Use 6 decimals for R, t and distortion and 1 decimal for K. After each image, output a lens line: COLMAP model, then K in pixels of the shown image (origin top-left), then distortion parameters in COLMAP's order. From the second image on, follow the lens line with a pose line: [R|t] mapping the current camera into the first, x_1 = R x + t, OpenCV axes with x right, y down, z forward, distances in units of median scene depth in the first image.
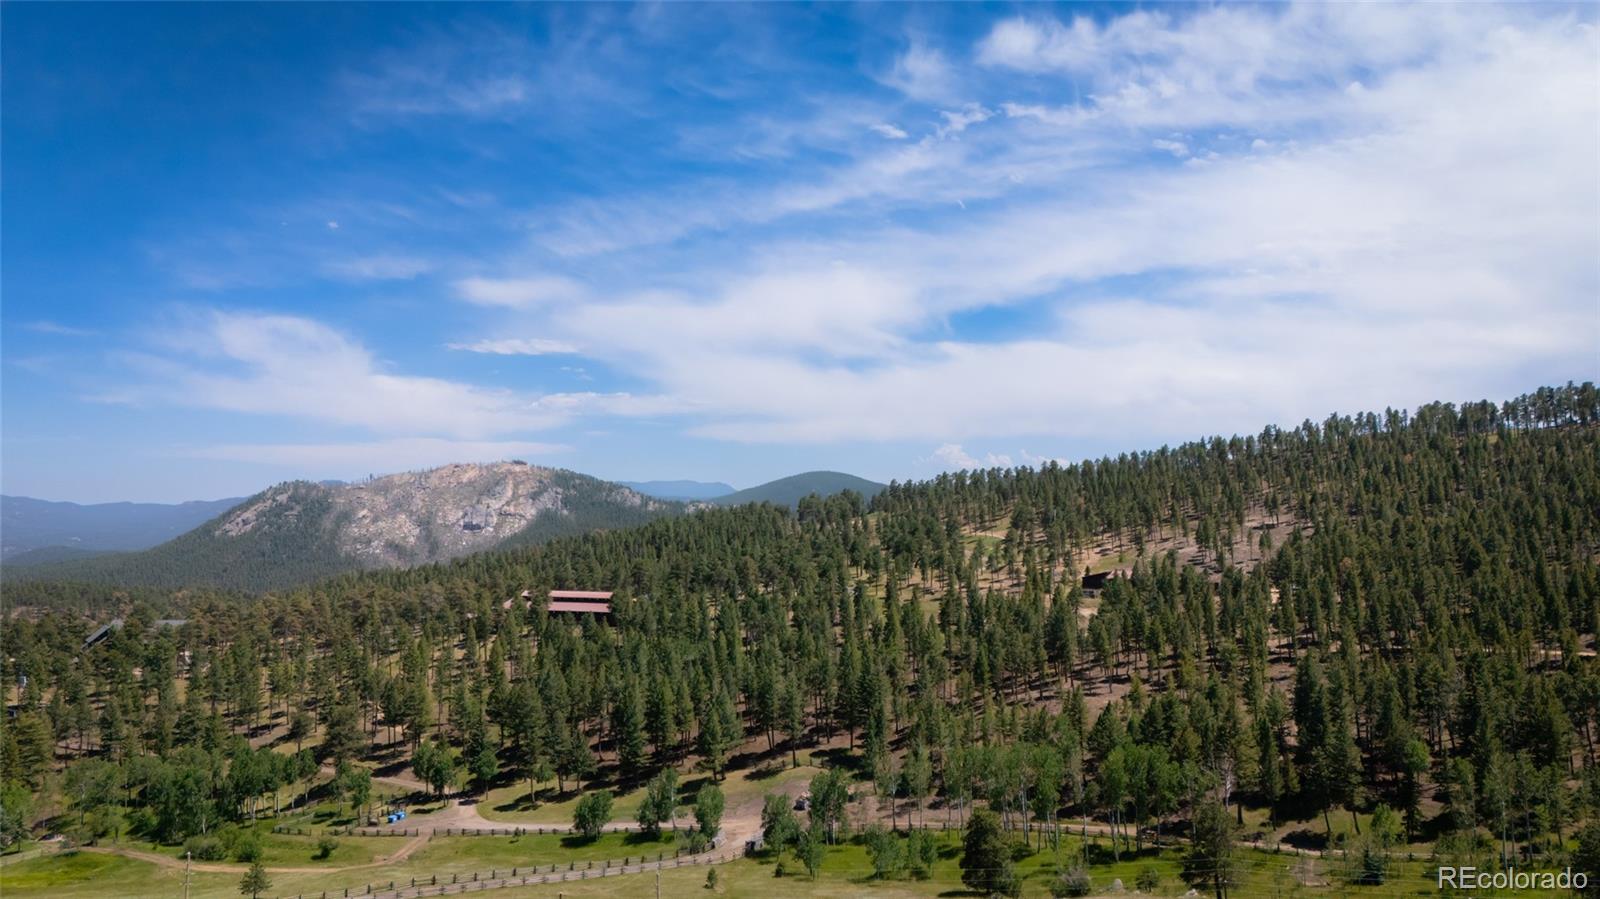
lens RADIAL K [[1169.8, 0, 804.0], [0, 1169.8, 454.5], [0, 0, 1]] dist [0.095142, -0.106795]
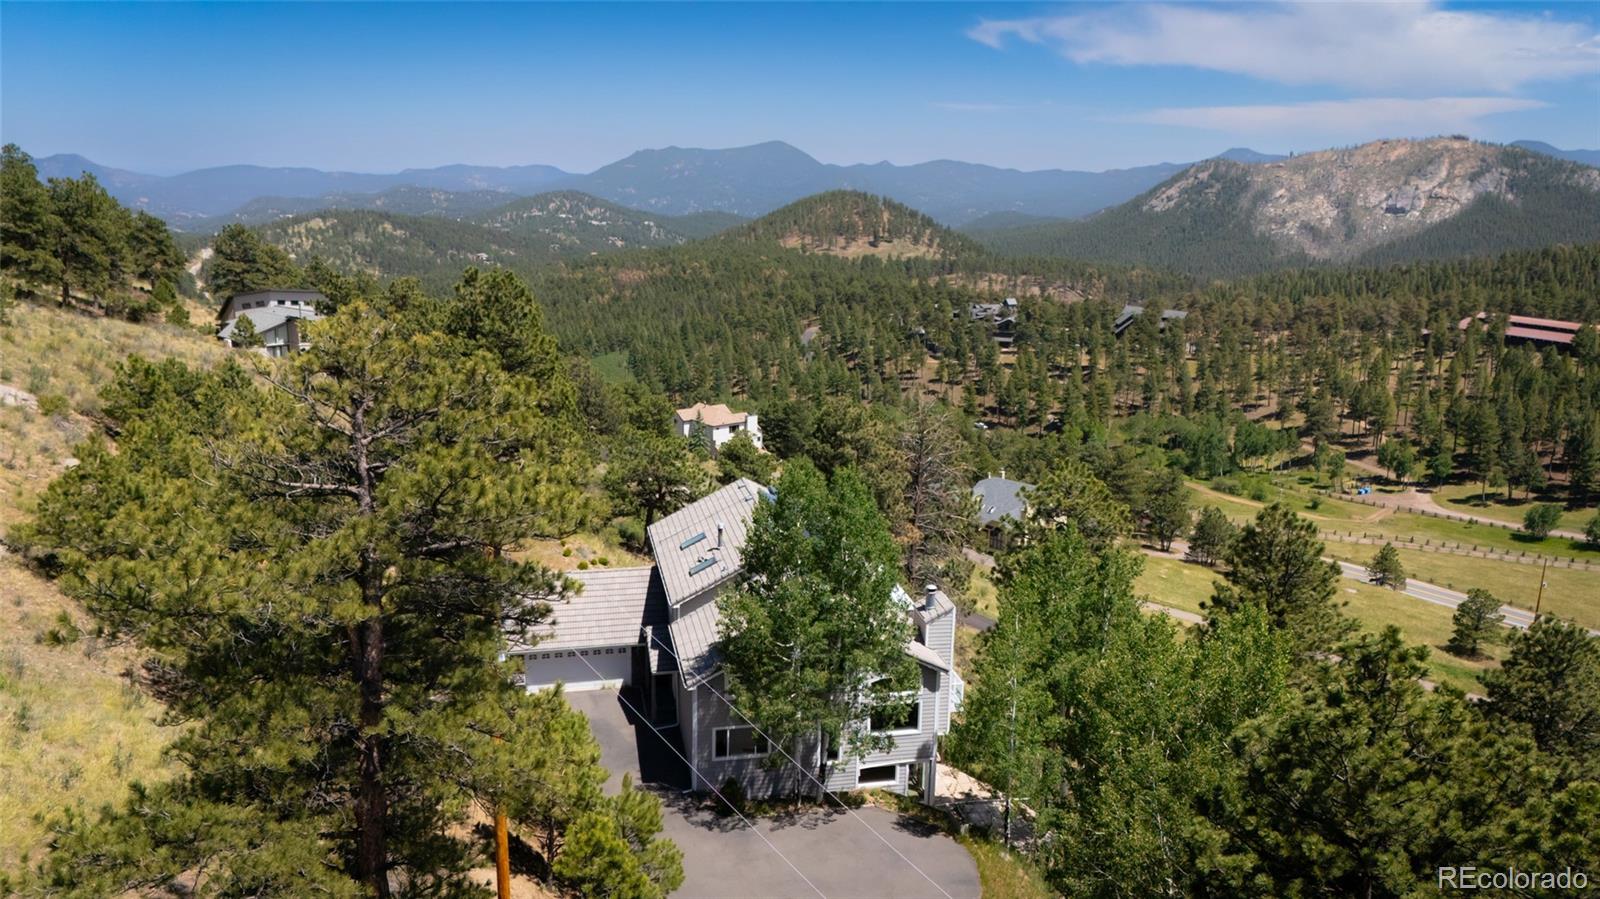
lens RADIAL K [[1169.8, 0, 804.0], [0, 1169.8, 454.5], [0, 0, 1]] dist [0.095142, -0.106795]
pose [[0.752383, 0.167452, -0.637087, 0.018240], [0.012286, 0.963415, 0.267734, -0.081056], [0.658611, -0.209265, 0.722800, -0.304300]]
